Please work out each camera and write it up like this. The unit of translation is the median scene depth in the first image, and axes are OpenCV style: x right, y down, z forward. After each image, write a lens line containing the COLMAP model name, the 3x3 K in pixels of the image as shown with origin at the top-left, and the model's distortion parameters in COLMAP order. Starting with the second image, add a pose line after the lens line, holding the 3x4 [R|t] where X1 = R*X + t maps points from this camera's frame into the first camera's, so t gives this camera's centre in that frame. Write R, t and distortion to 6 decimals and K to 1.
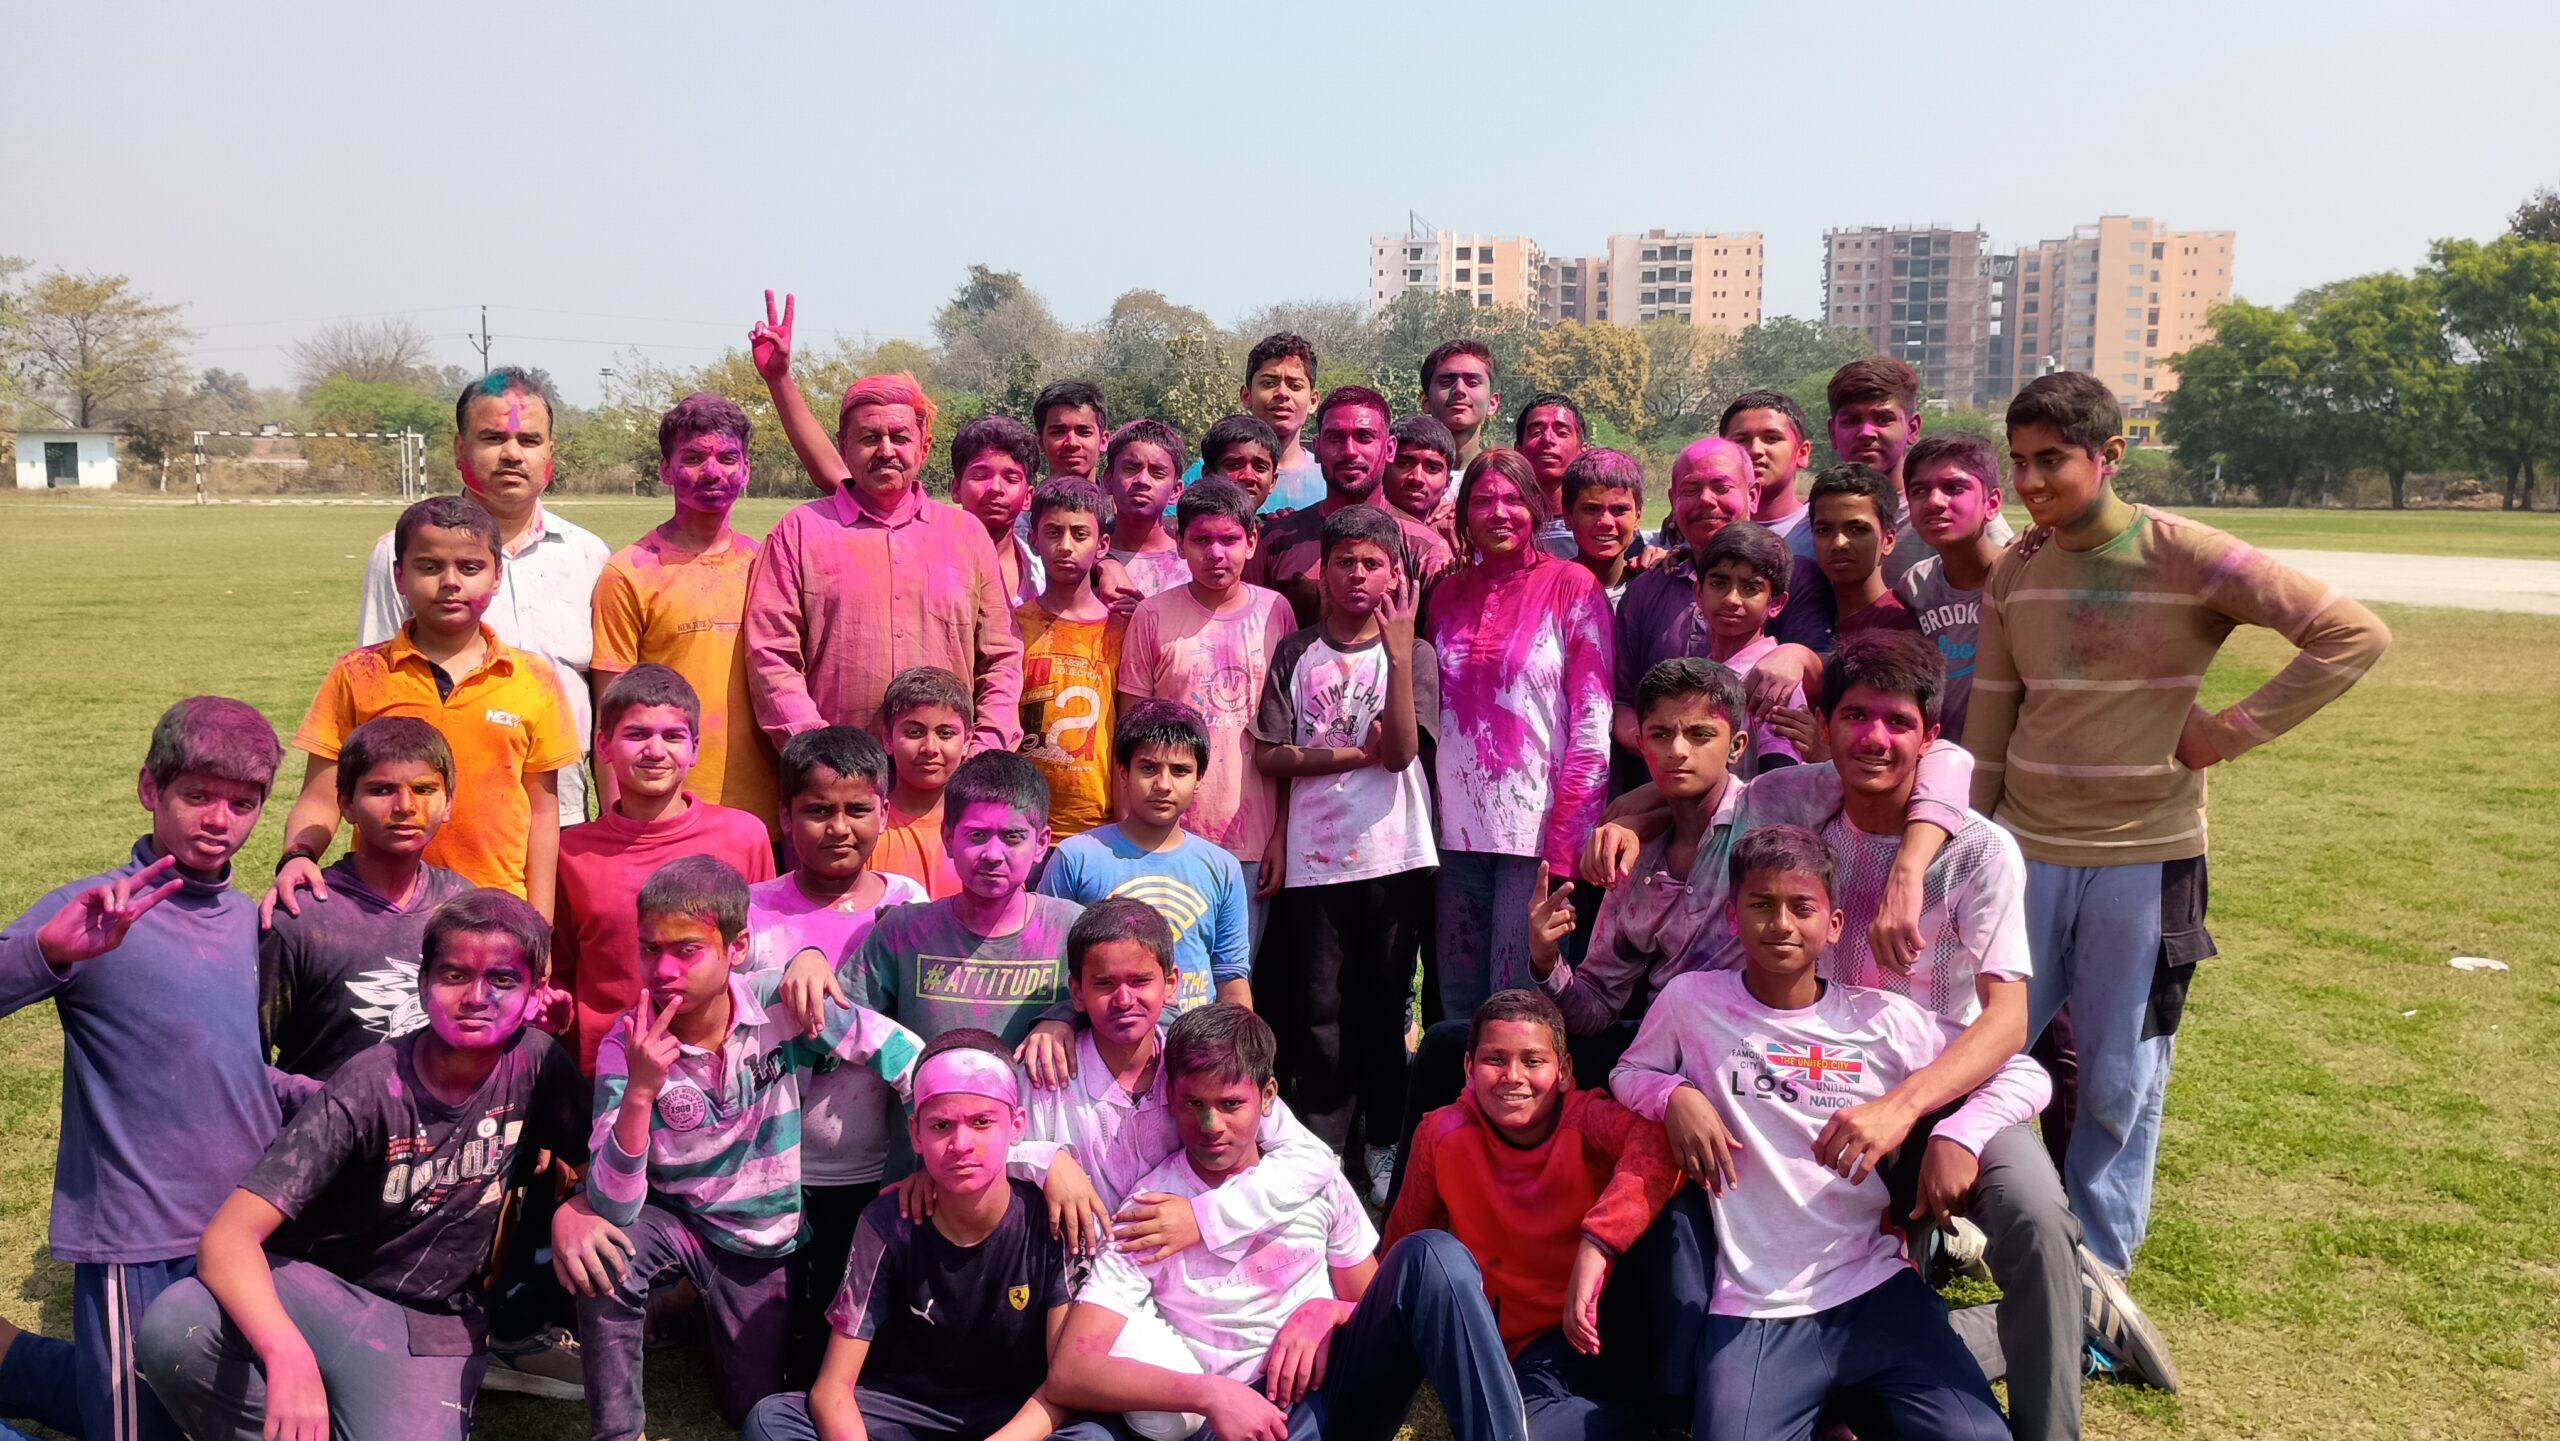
lens RADIAL K [[2130.1, 0, 1290.9], [0, 2130.1, 711.6], [0, 0, 1]] dist [0.050285, -0.069888]
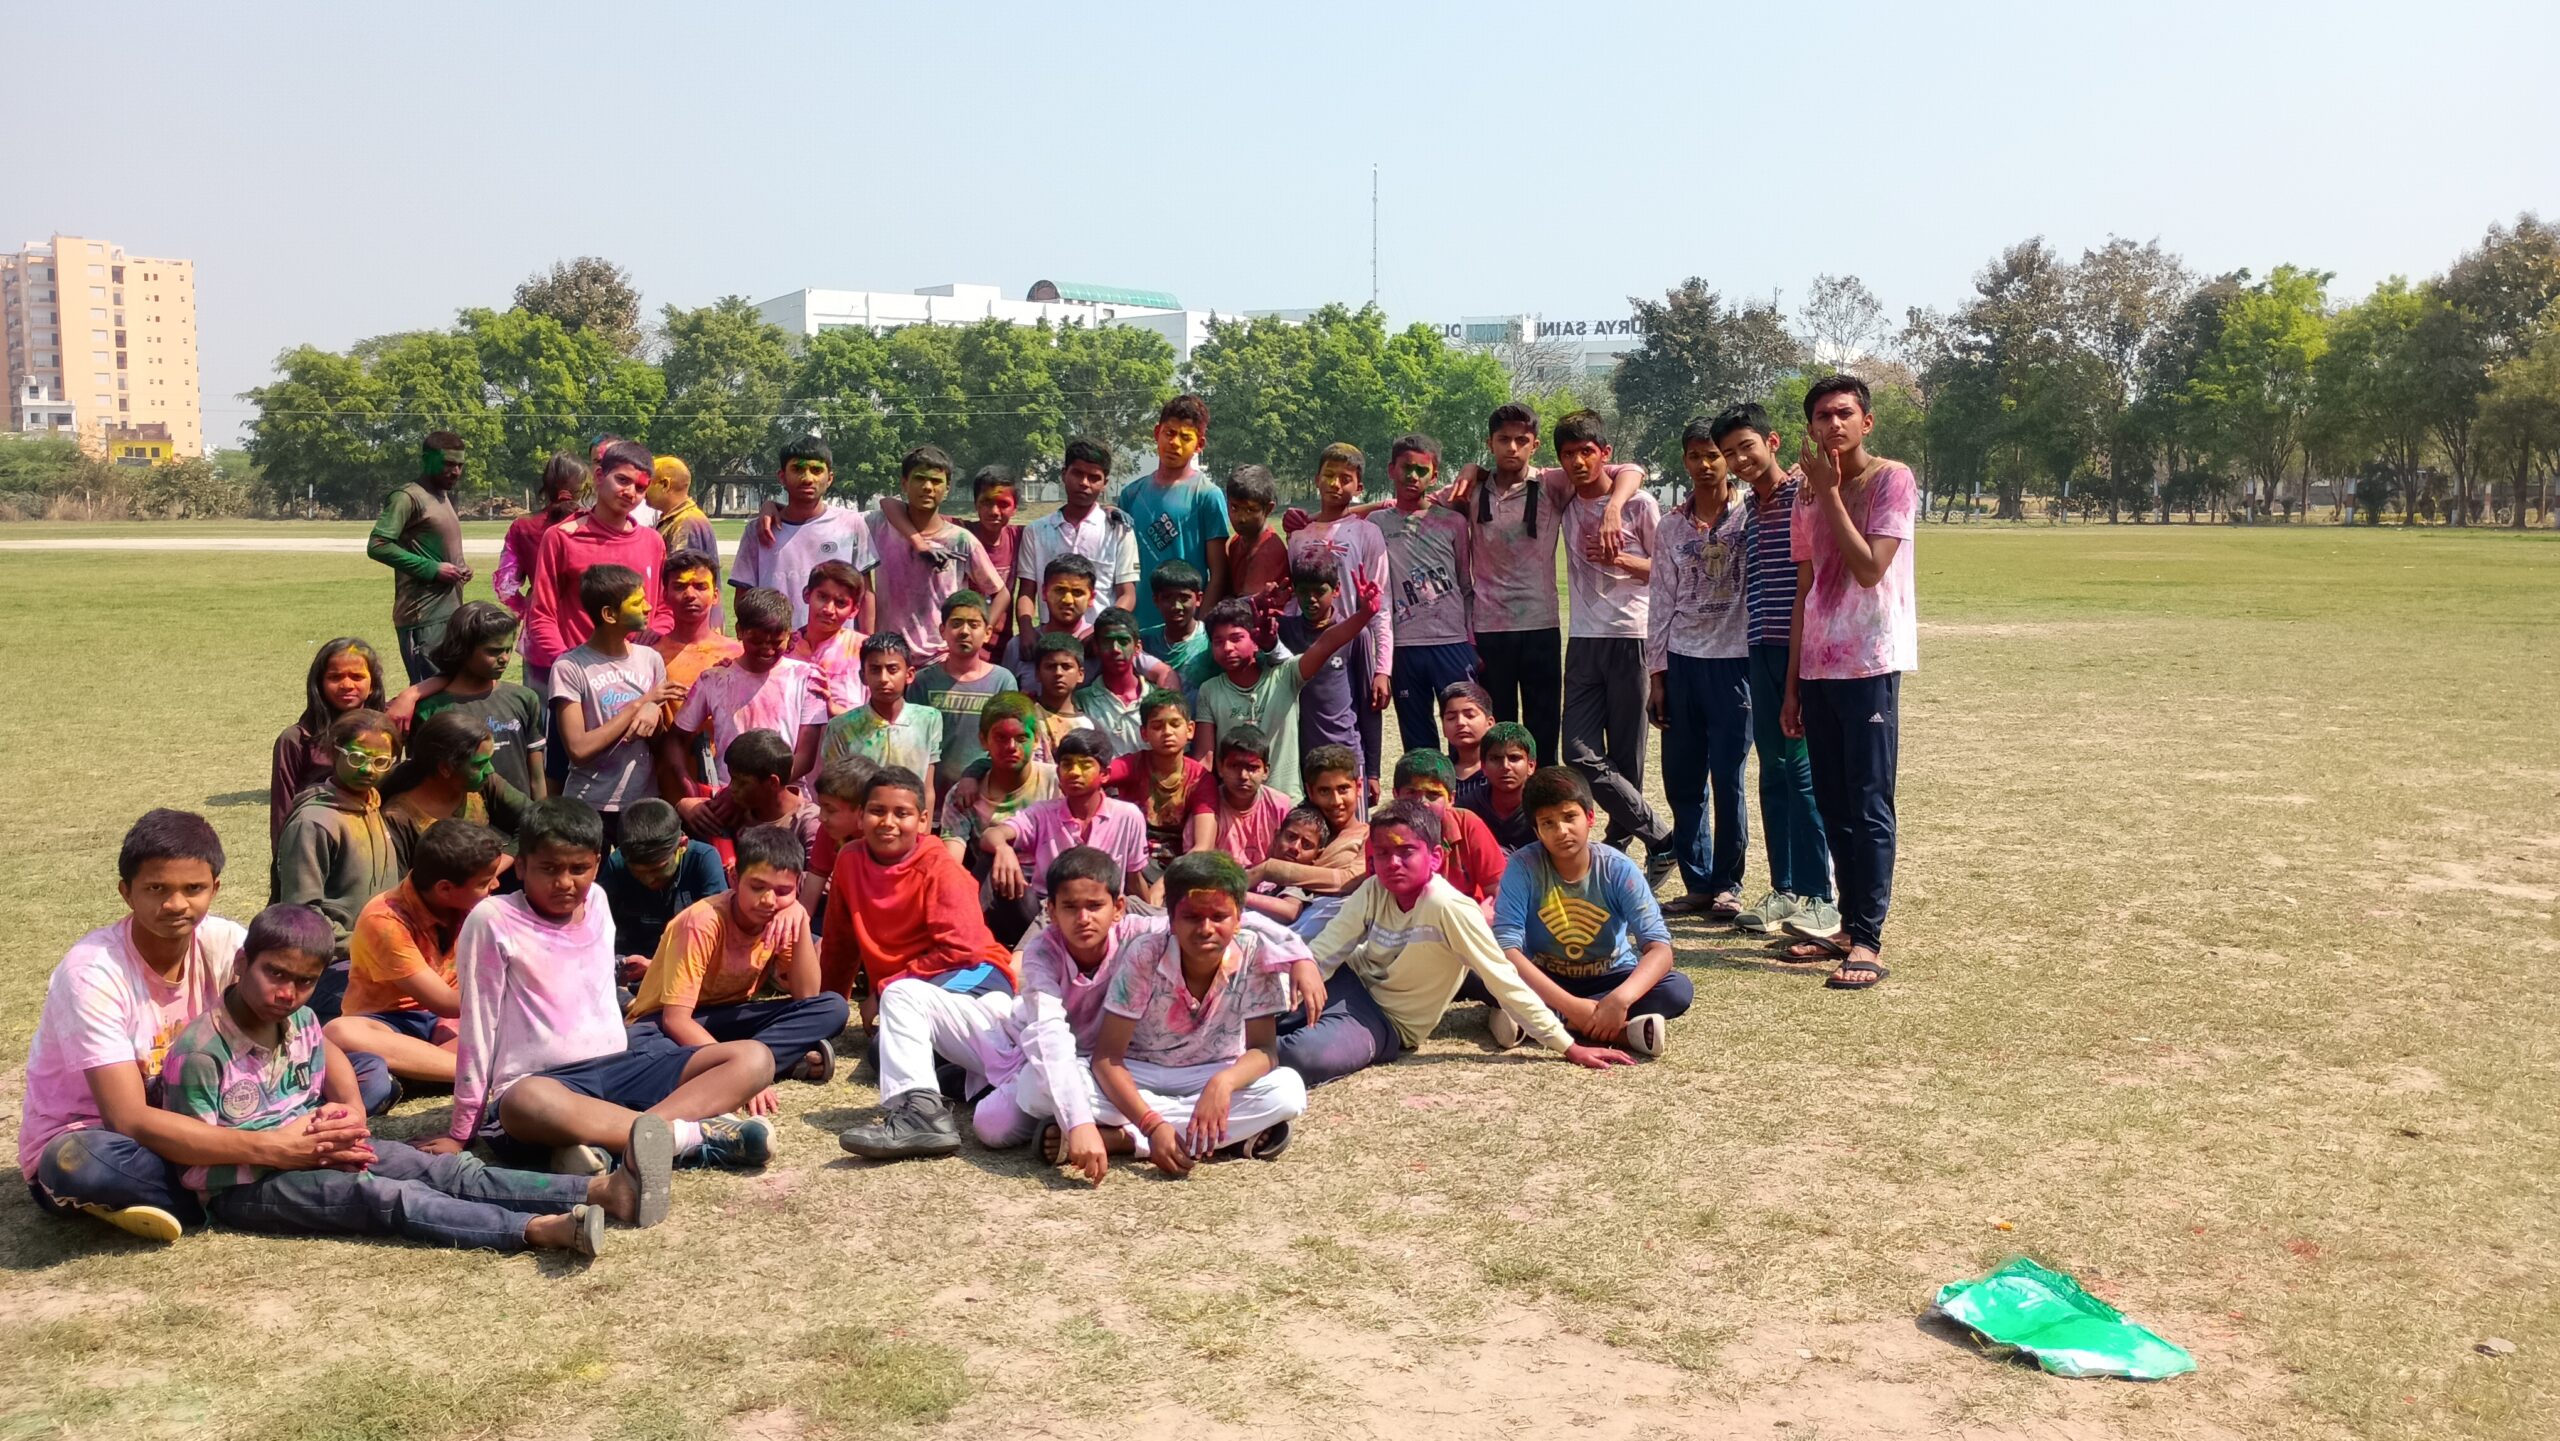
lens RADIAL K [[2136.2, 0, 1308.6], [0, 2136.2, 699.5], [0, 0, 1]] dist [0.063677, -0.089231]
pose [[0.611402, -0.082628, 0.786995, -0.095671], [0.094010, 0.995075, 0.031440, 0.009048], [-0.785716, 0.054763, 0.616158, -0.085138]]
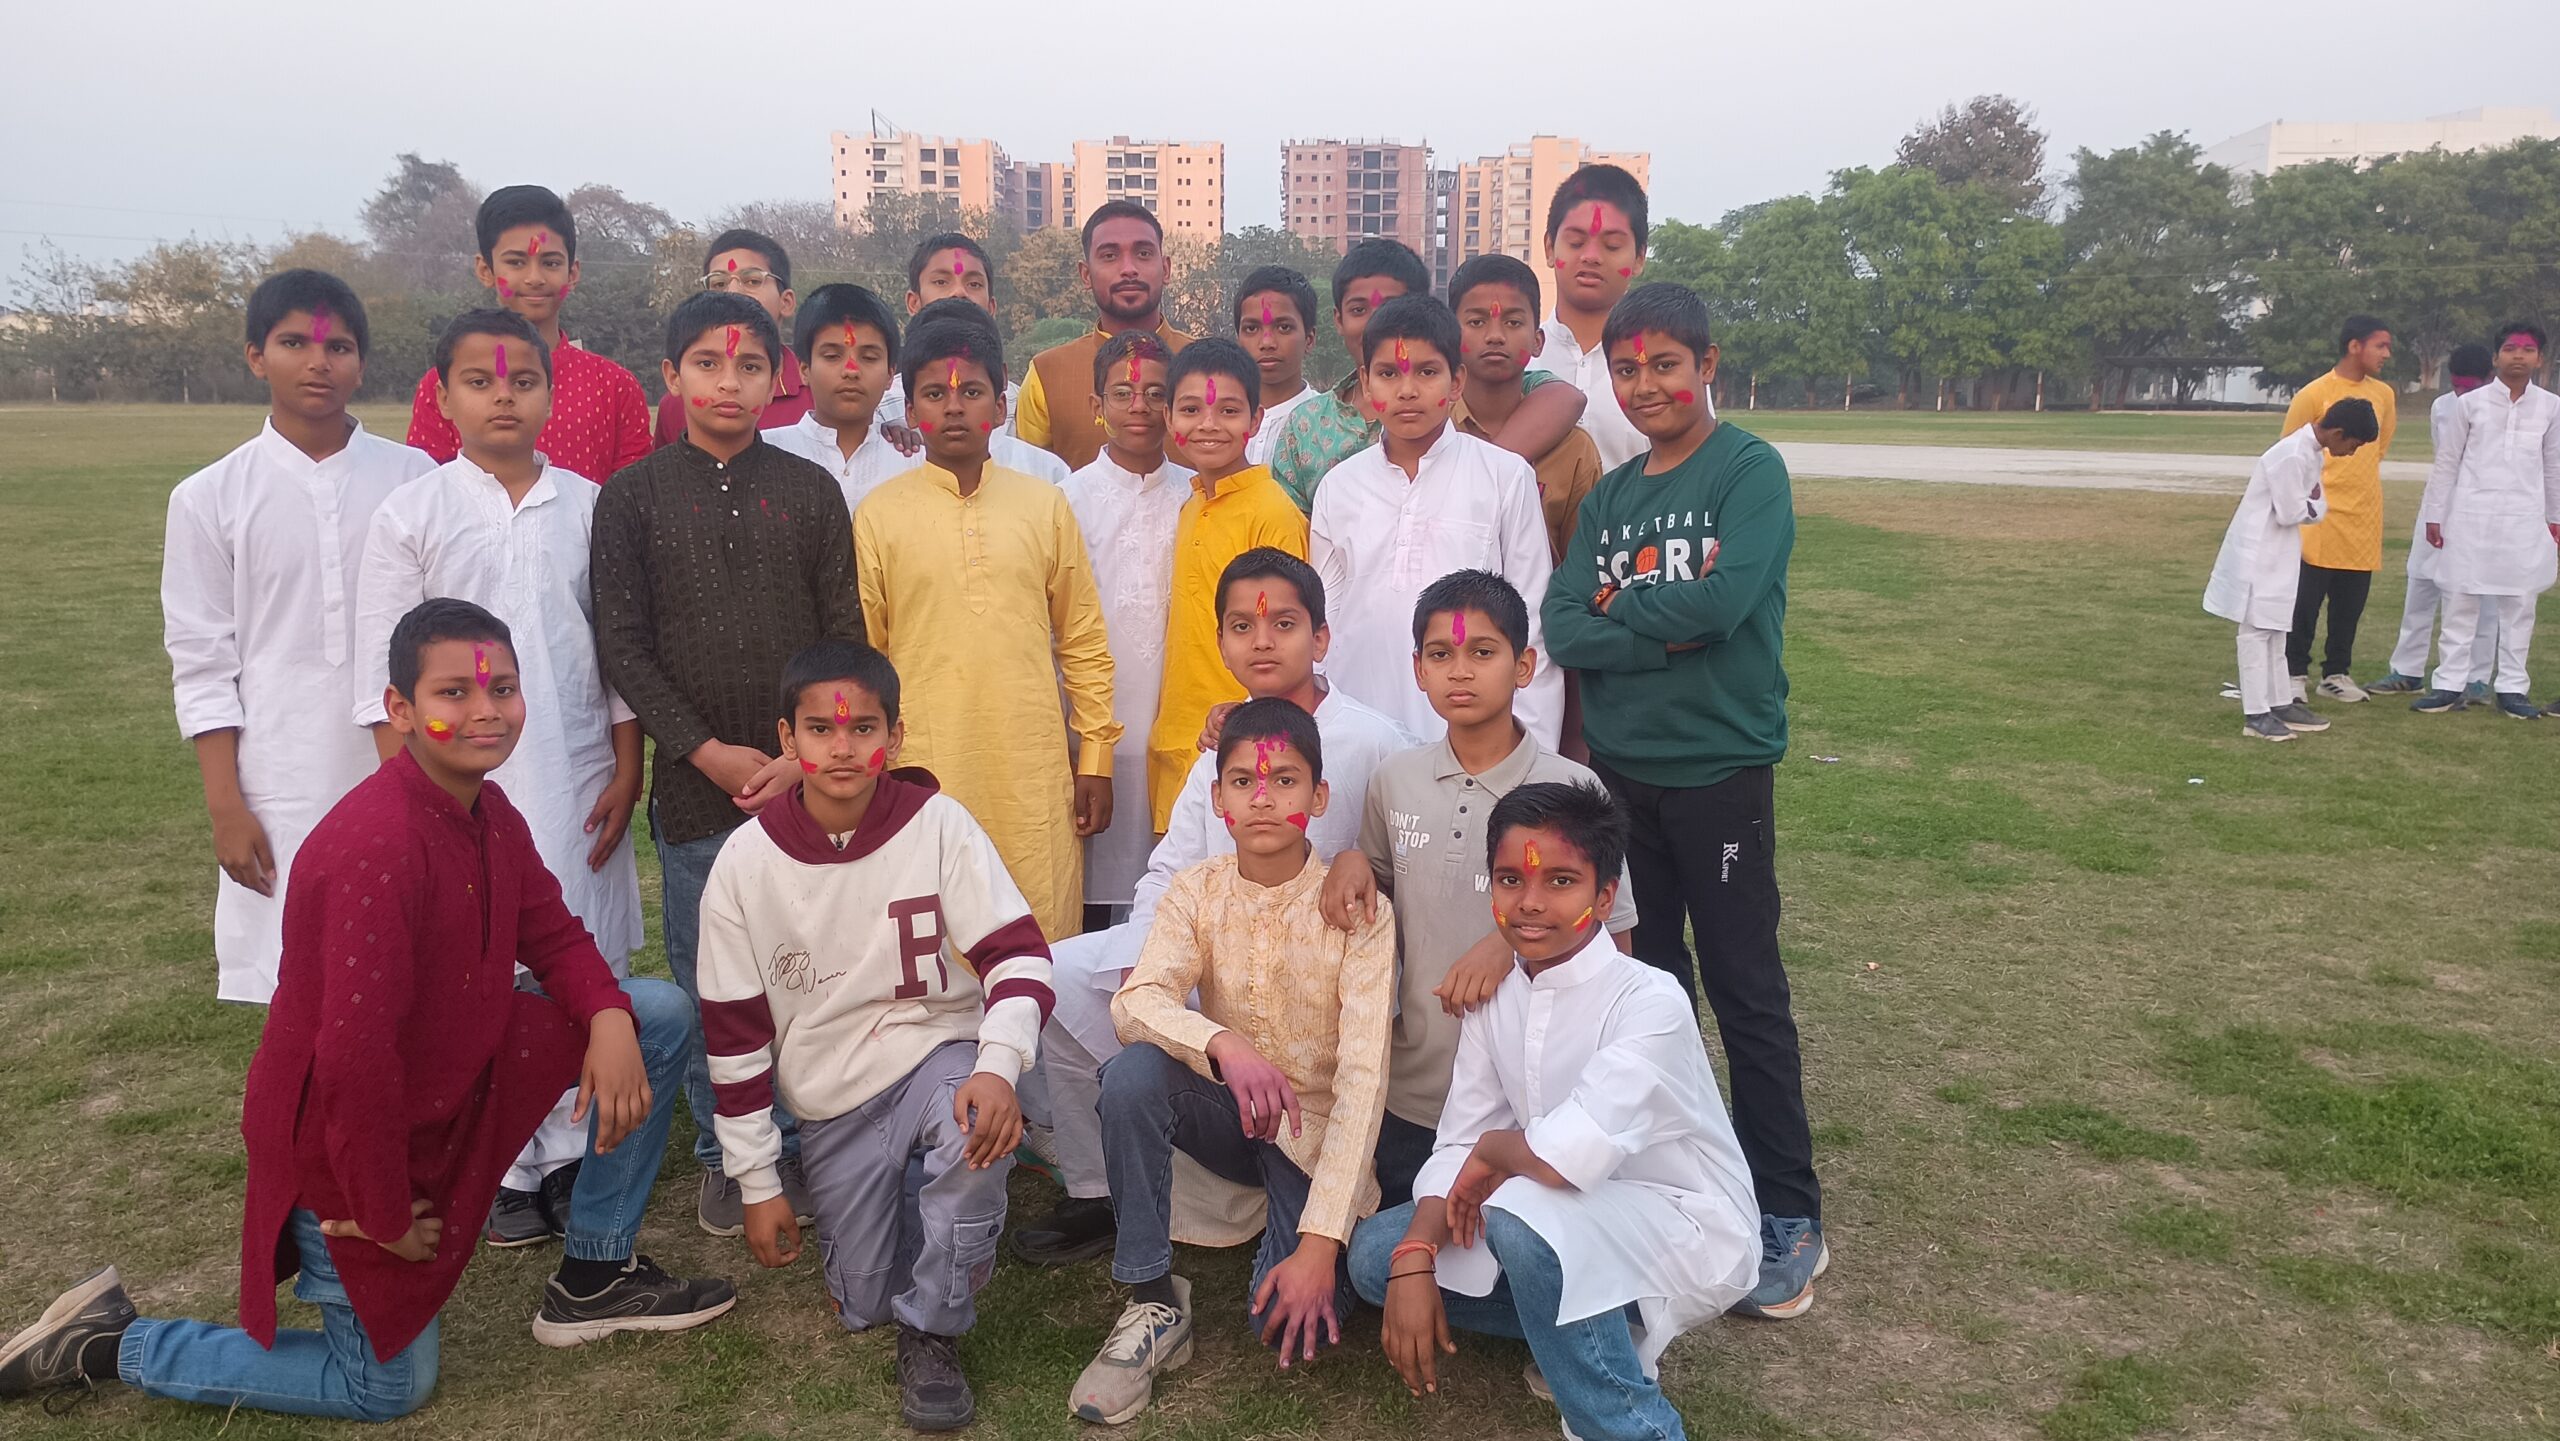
lens RADIAL K [[2130.6, 0, 1273.7], [0, 2130.6, 748.2], [0, 0, 1]] dist [0.032015, -0.014110]
pose [[0.970070, -0.043018, 0.238983, -0.015751], [0.028838, 0.997627, 0.062522, 0.001929], [-0.241106, -0.053759, 0.969009, -0.010885]]
